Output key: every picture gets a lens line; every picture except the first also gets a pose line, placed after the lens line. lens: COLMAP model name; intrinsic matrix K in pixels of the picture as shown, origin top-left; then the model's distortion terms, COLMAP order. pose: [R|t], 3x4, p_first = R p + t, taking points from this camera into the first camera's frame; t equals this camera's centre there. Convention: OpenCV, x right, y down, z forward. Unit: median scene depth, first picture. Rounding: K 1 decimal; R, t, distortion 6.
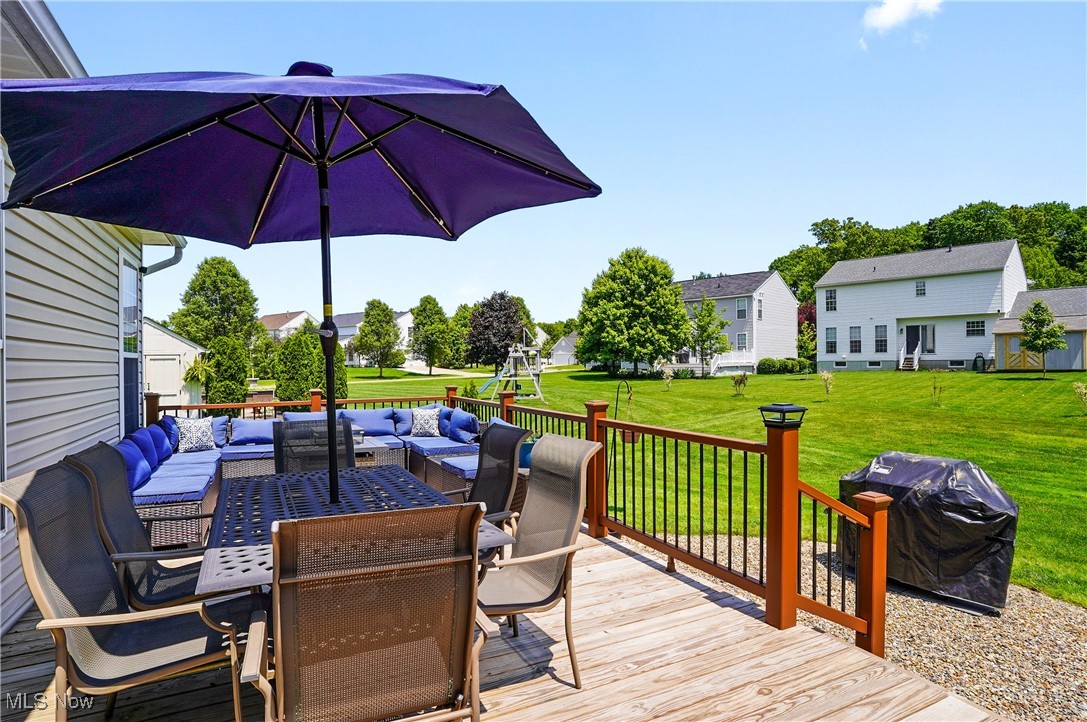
lens RADIAL K [[565.6, 0, 542.9], [0, 565.6, 363.1], [0, 0, 1]] dist [-0.056478, 0.023871]
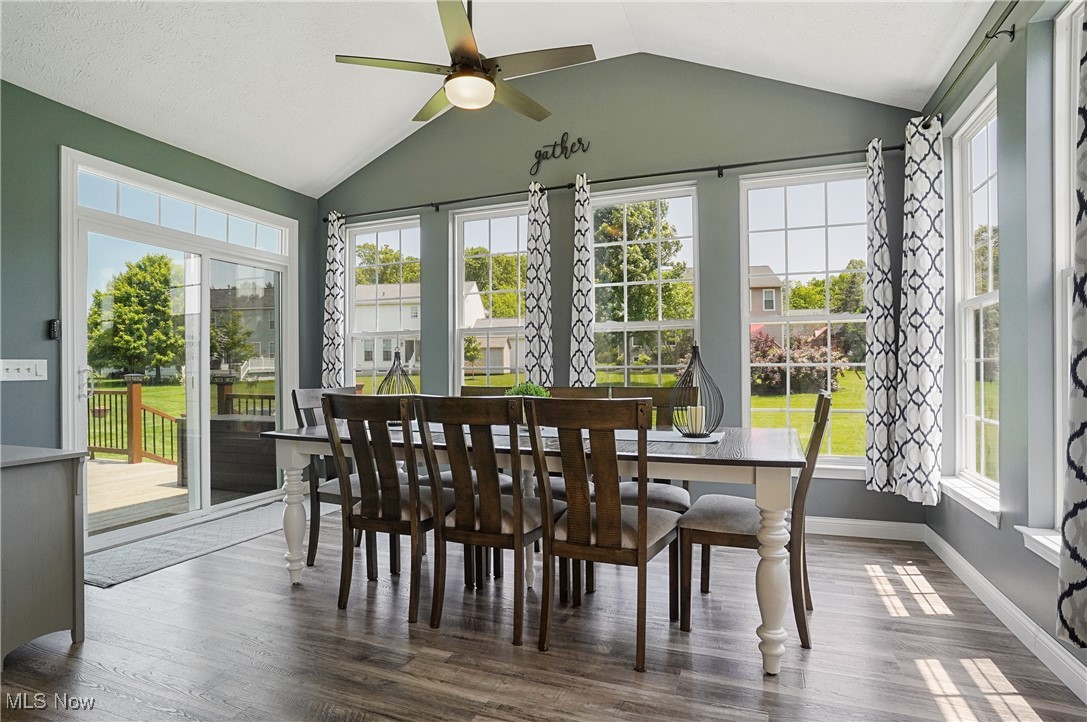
lens RADIAL K [[565.6, 0, 540.8], [0, 565.6, 363.7], [0, 0, 1]] dist [-0.056478, 0.023871]
pose [[0.740580, 0.008358, 0.671916, 0.009529], [0.000201, 0.999920, -0.012660, 0.003952], [-0.671968, 0.009511, 0.740519, -0.190208]]
